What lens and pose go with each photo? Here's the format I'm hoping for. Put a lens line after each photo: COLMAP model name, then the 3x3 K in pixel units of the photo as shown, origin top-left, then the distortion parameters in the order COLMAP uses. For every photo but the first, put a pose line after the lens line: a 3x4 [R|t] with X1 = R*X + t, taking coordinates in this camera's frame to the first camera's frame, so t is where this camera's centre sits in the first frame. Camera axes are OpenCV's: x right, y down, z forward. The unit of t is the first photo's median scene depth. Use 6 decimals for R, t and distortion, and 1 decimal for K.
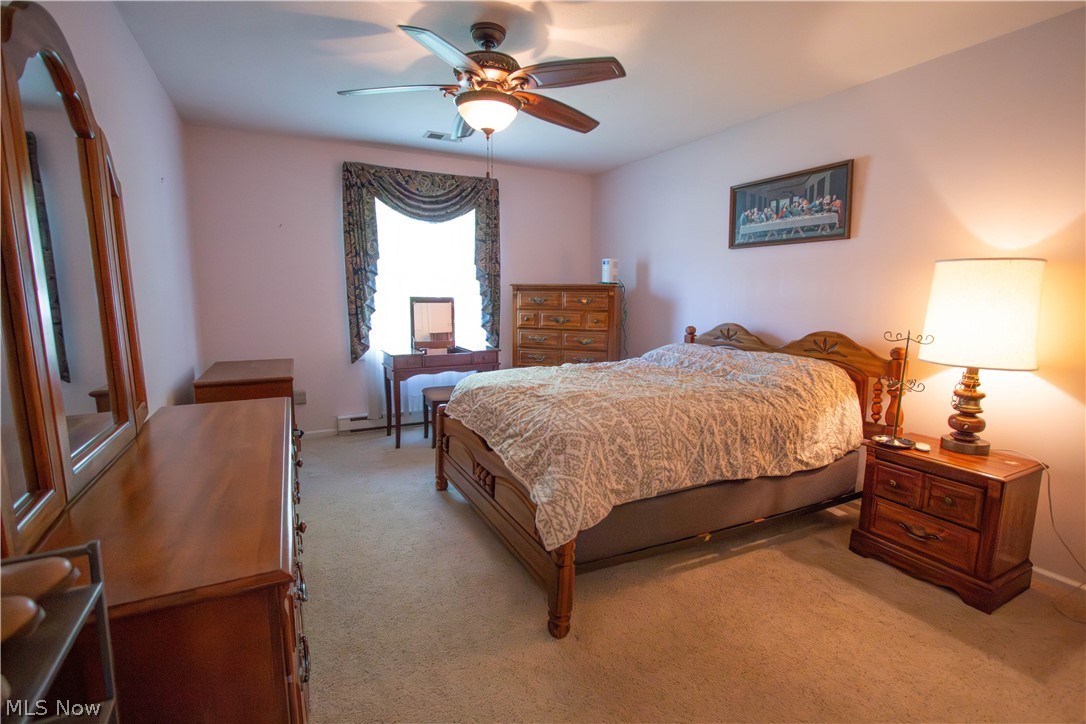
lens RADIAL K [[509.8, 0, 542.0], [0, 509.8, 366.5], [0, 0, 1]] dist [-0.019151, 0.002887]
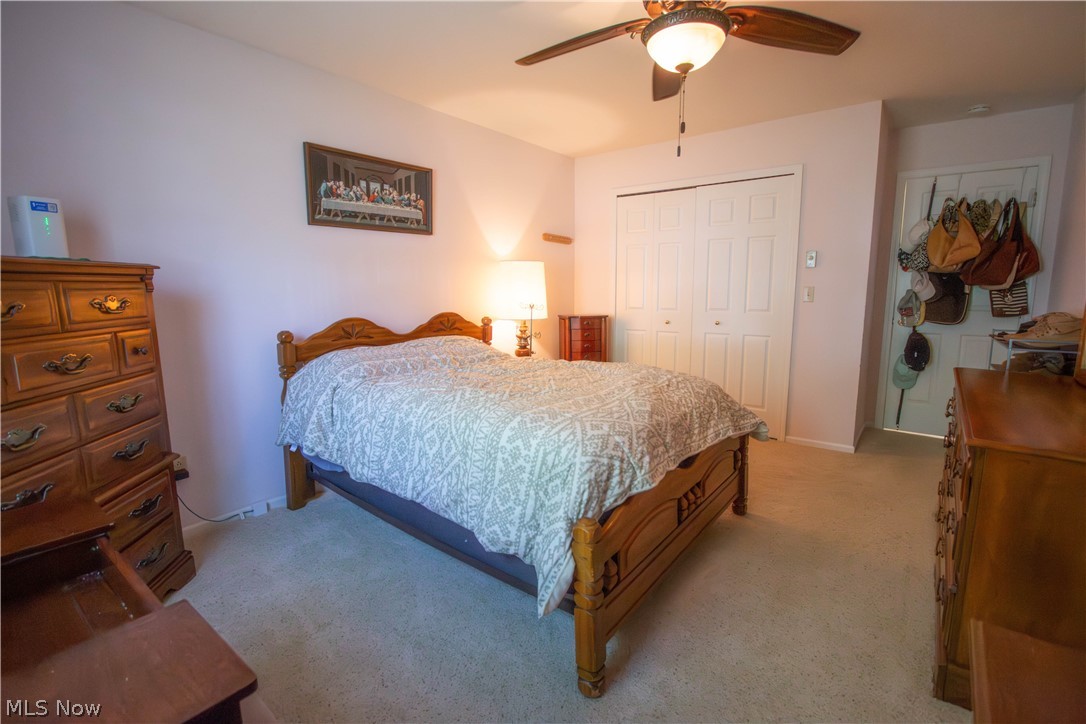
lens RADIAL K [[509.8, 0, 541.8], [0, 509.8, 362.5], [0, 0, 1]] dist [-0.019151, 0.002887]
pose [[-0.442032, -0.137400, 0.886413, -0.575957], [0.139309, 0.965693, 0.219159, -0.173214], [-0.886115, 0.220361, -0.407726, 1.220368]]
